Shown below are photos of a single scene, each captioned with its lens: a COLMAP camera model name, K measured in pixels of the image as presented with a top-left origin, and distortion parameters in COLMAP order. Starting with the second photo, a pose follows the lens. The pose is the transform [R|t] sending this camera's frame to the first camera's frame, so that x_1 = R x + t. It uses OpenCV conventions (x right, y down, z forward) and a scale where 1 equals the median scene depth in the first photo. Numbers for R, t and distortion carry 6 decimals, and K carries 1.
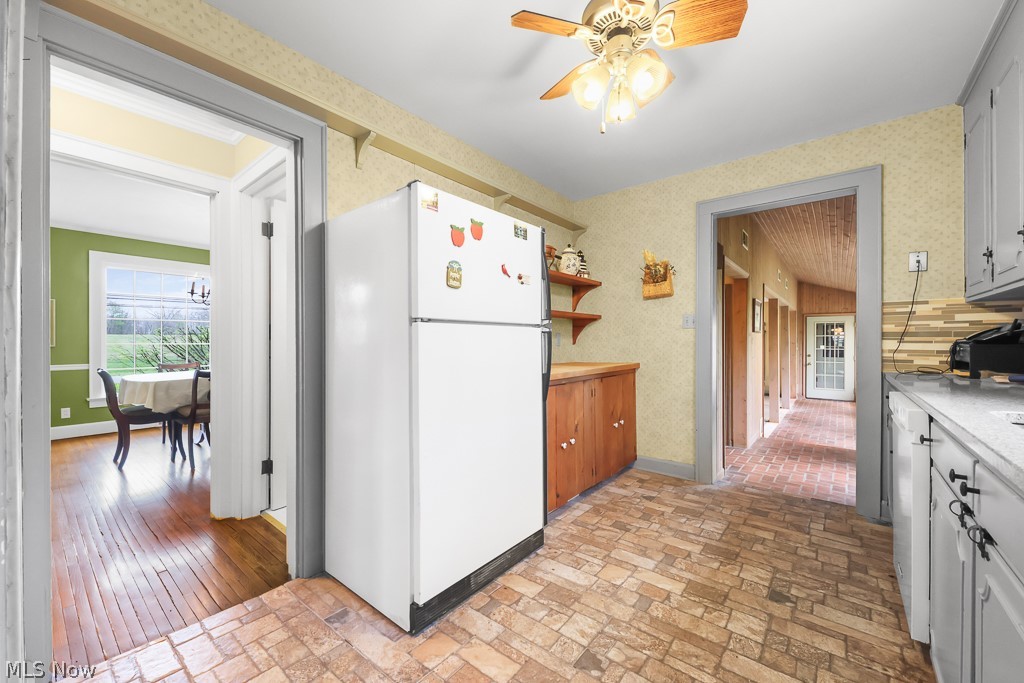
lens RADIAL K [[400.5, 0, 506.3], [0, 400.5, 347.4], [0, 0, 1]] dist [-0.008075, -0.002072]
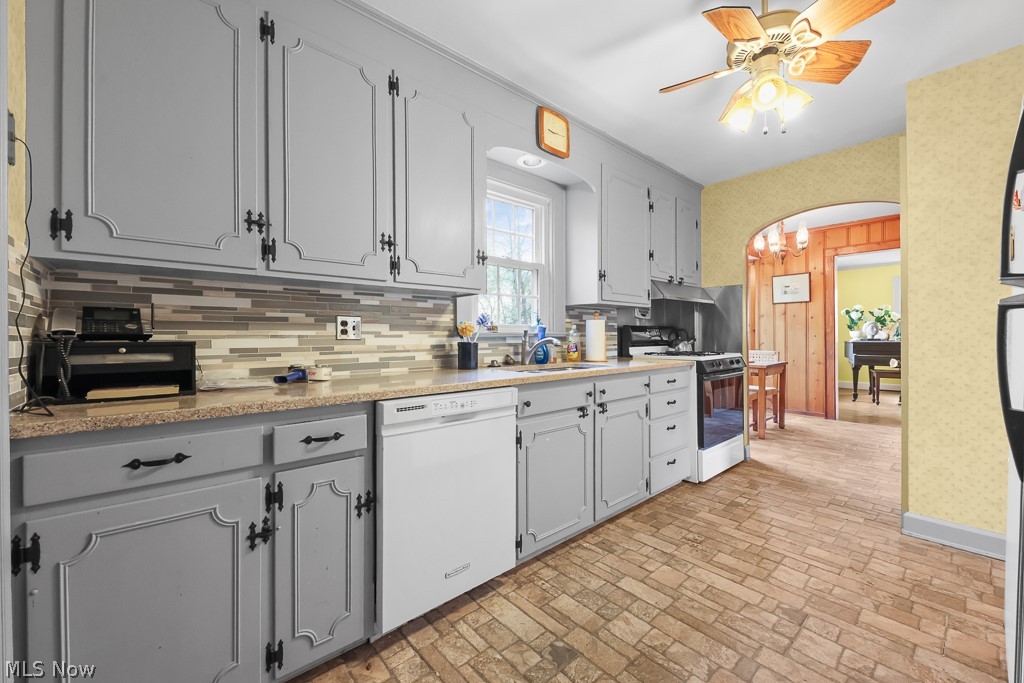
lens RADIAL K [[400.5, 0, 505.3], [0, 400.5, 334.6], [0, 0, 1]] dist [-0.008075, -0.002072]
pose [[-0.984396, 0.010842, 0.175635, 0.734177], [0.013219, 0.999836, 0.012368, -0.033225], [-0.175472, 0.014496, -0.984378, 2.029754]]
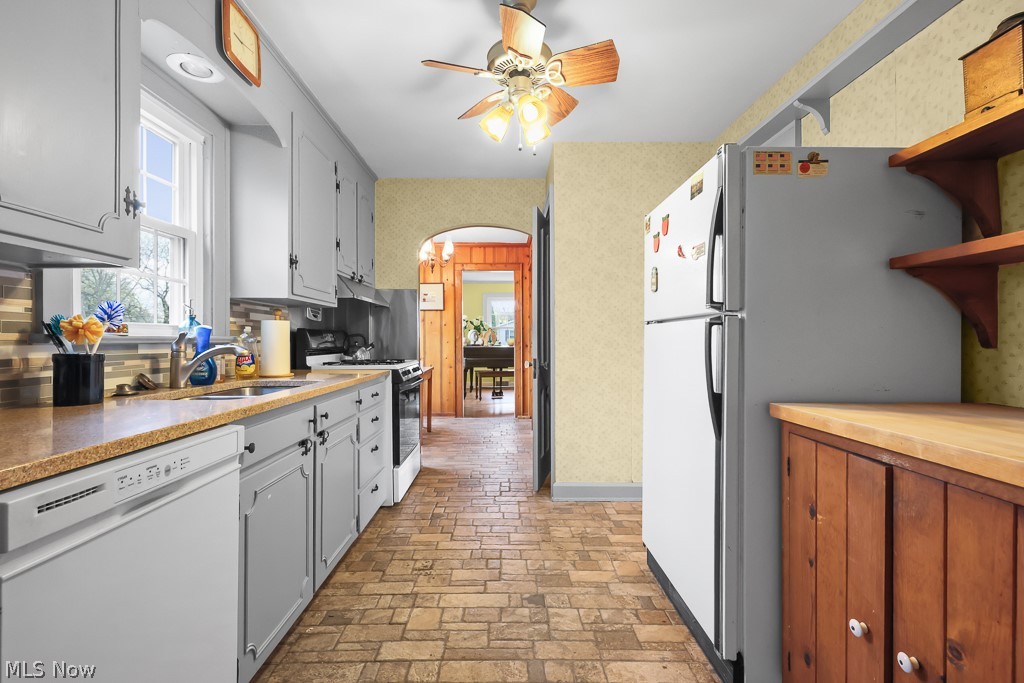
lens RADIAL K [[462.6, 0, 506.6], [0, 462.6, 334.7], [0, 0, 1]] dist [0.005403, -0.000713]
pose [[-0.765378, -0.000568, -0.643581, 1.084609], [-0.004313, 0.999982, 0.004246, -0.033852], [0.643567, 0.006026, -0.765366, 1.835945]]
